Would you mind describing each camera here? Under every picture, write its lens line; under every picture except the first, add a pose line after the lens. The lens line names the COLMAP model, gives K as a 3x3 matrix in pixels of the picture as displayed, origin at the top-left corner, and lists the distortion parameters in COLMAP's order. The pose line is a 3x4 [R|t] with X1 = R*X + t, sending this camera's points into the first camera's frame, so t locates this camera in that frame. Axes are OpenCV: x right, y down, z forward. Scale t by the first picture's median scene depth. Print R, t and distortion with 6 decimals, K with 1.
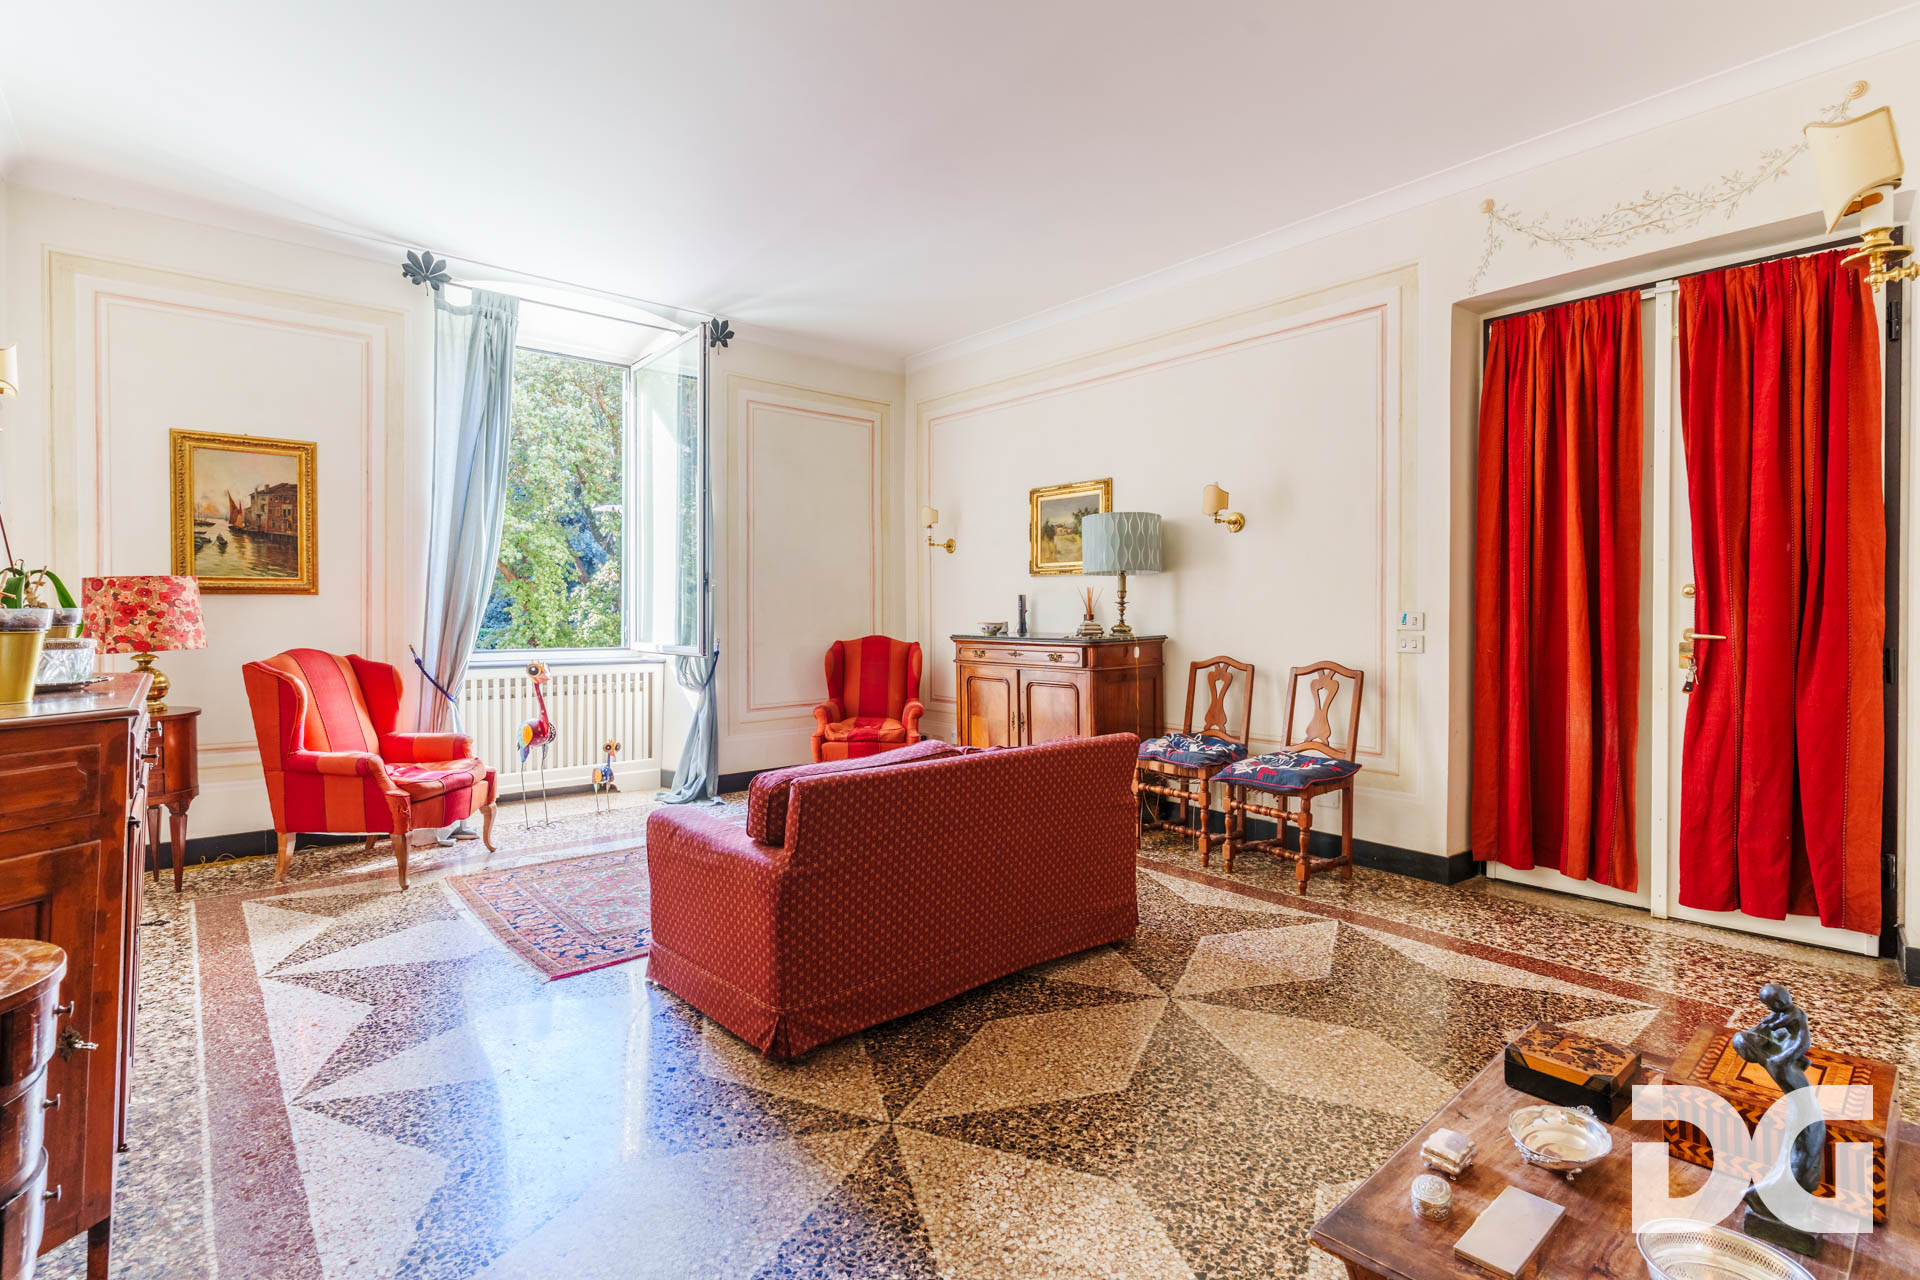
lens RADIAL K [[915.8, 0, 954.7], [0, 915.8, 628.6], [0, 0, 1]] dist [0.002006, 0.000257]
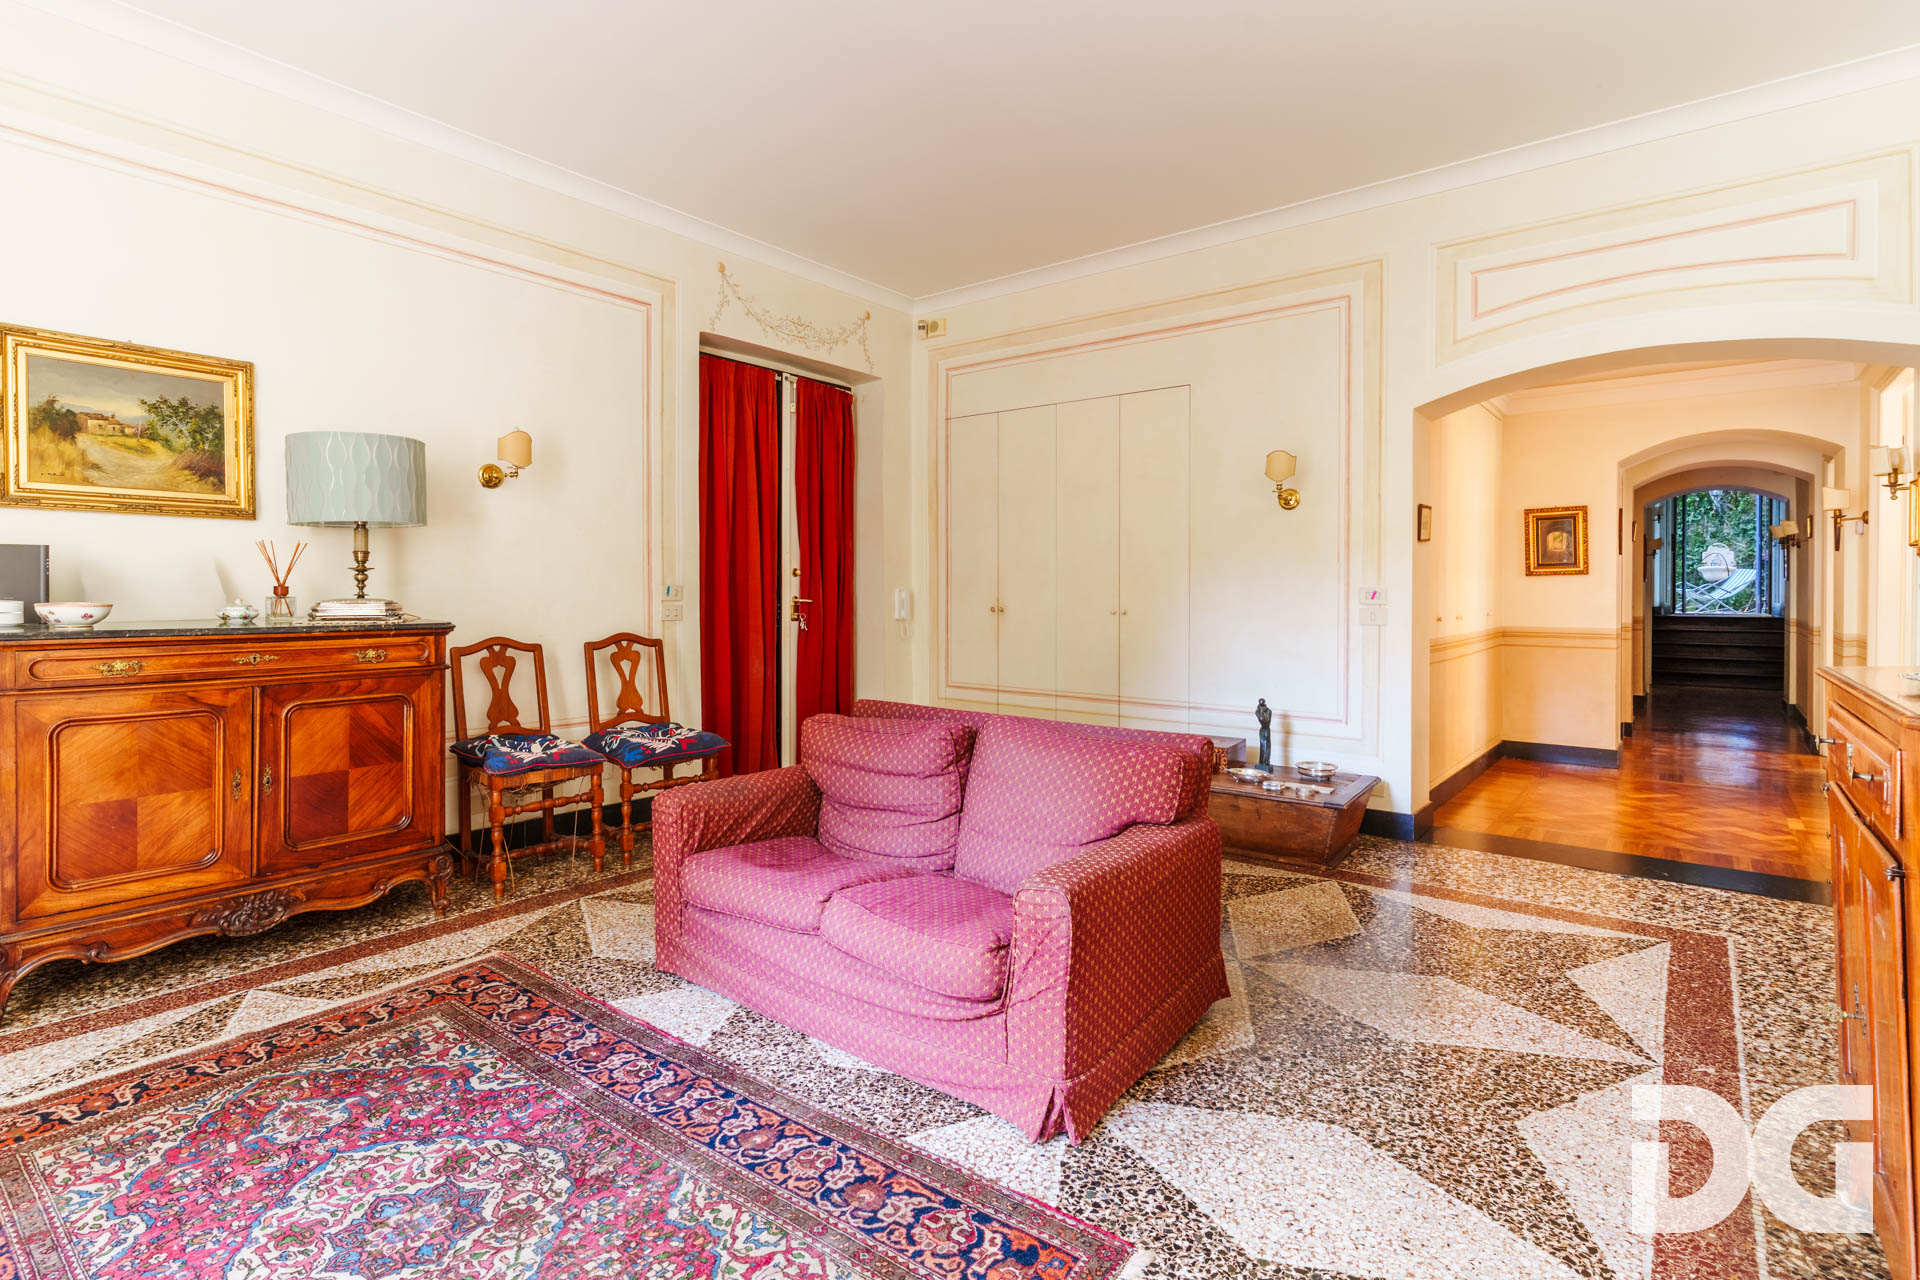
lens RADIAL K [[915.8, 0, 953.0], [0, 915.8, 599.9], [0, 0, 1]] dist [0.002006, 0.000257]
pose [[-0.192097, -0.015231, 0.981258, -0.682446], [0.011815, 0.999771, 0.017831, -0.015270], [-0.981305, 0.015019, -0.191873, 0.862077]]
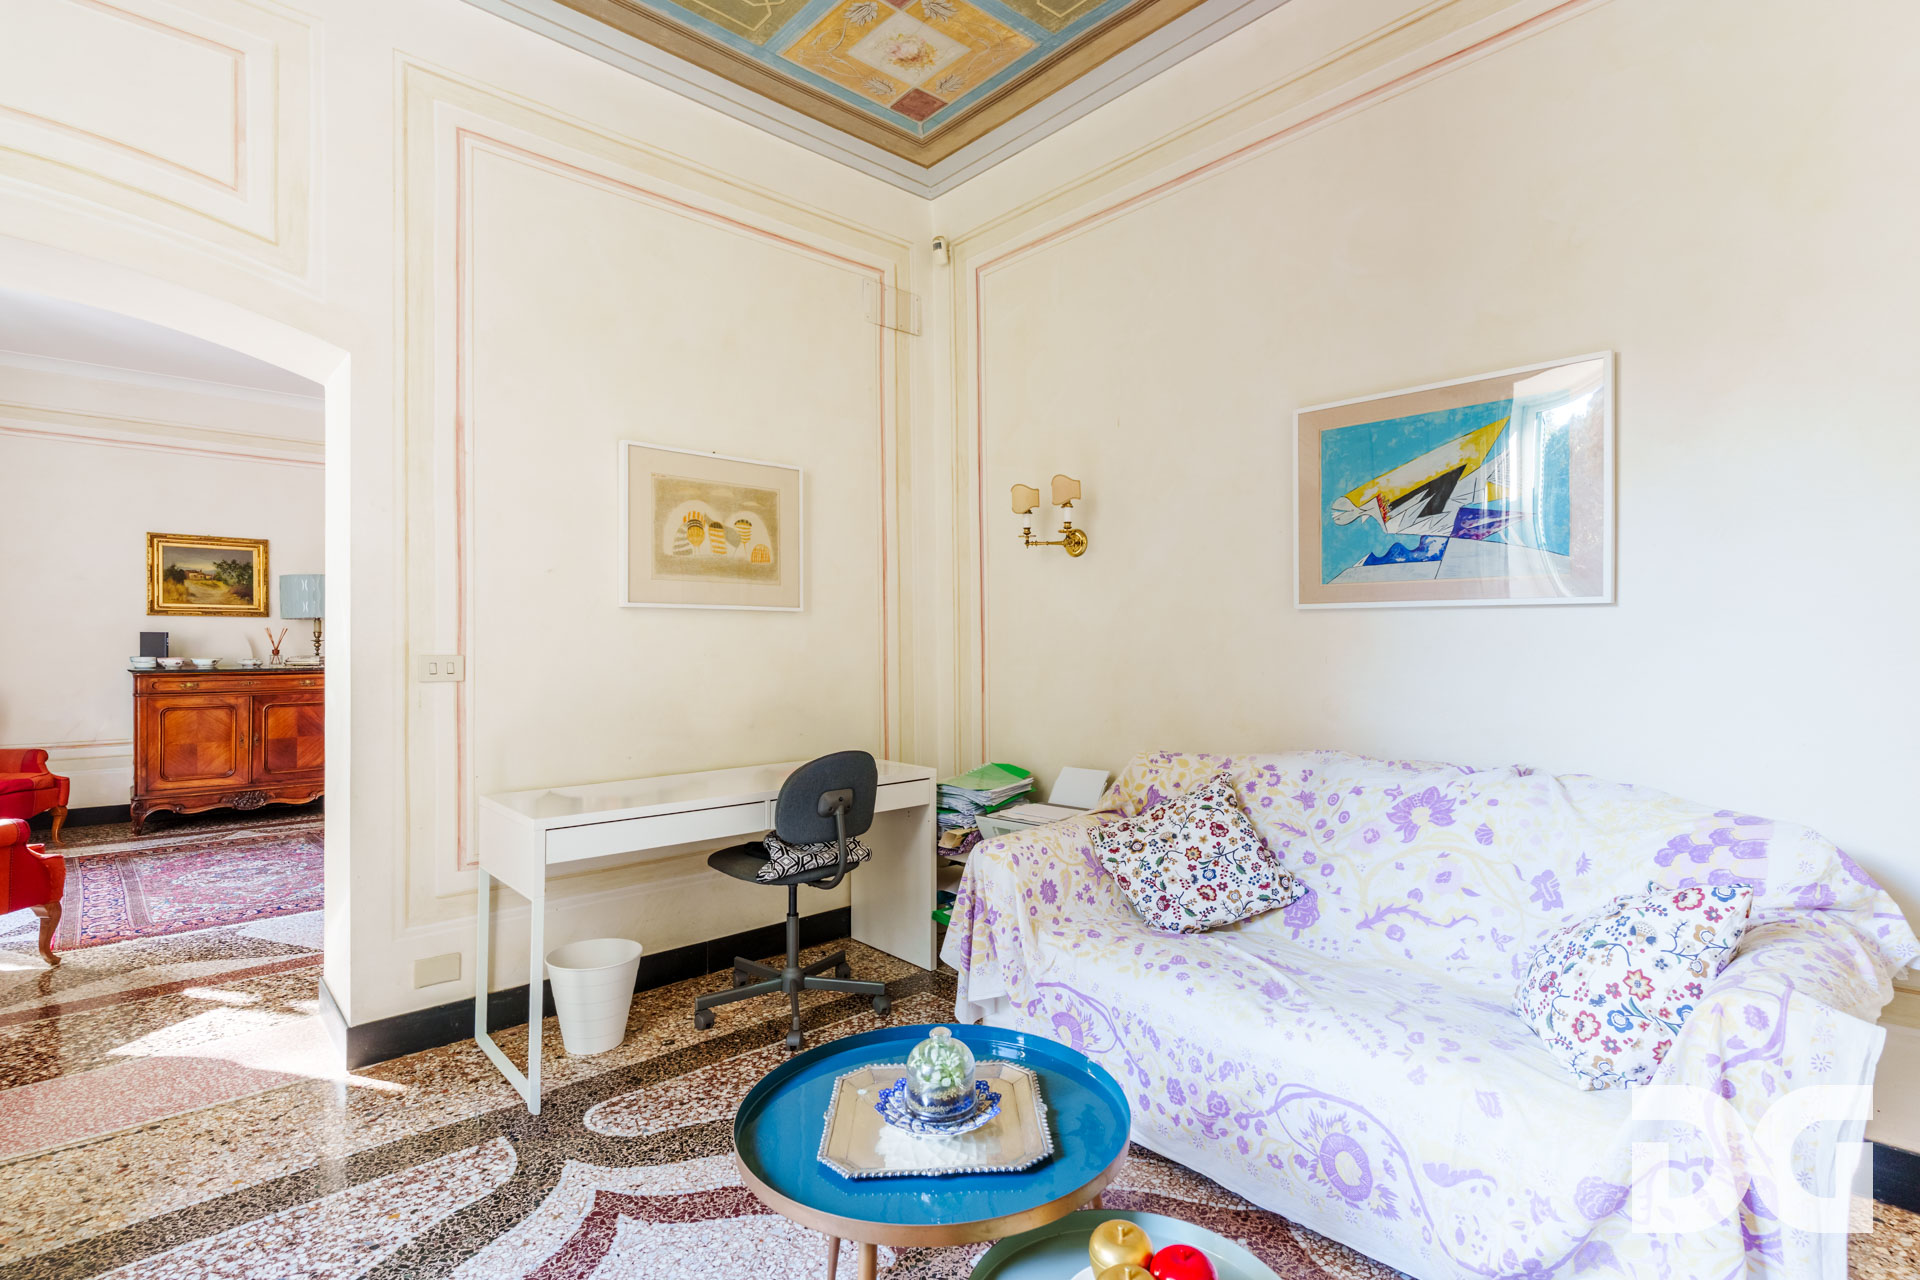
lens RADIAL K [[915.8, 0, 966.0], [0, 915.8, 643.7], [0, 0, 1]] dist [0.002006, 0.000257]
pose [[-0.043003, 0.001246, 0.999074, -1.450040], [0.019279, 0.999814, -0.000417, -0.006423], [-0.998889, 0.019243, -0.043019, 0.144910]]
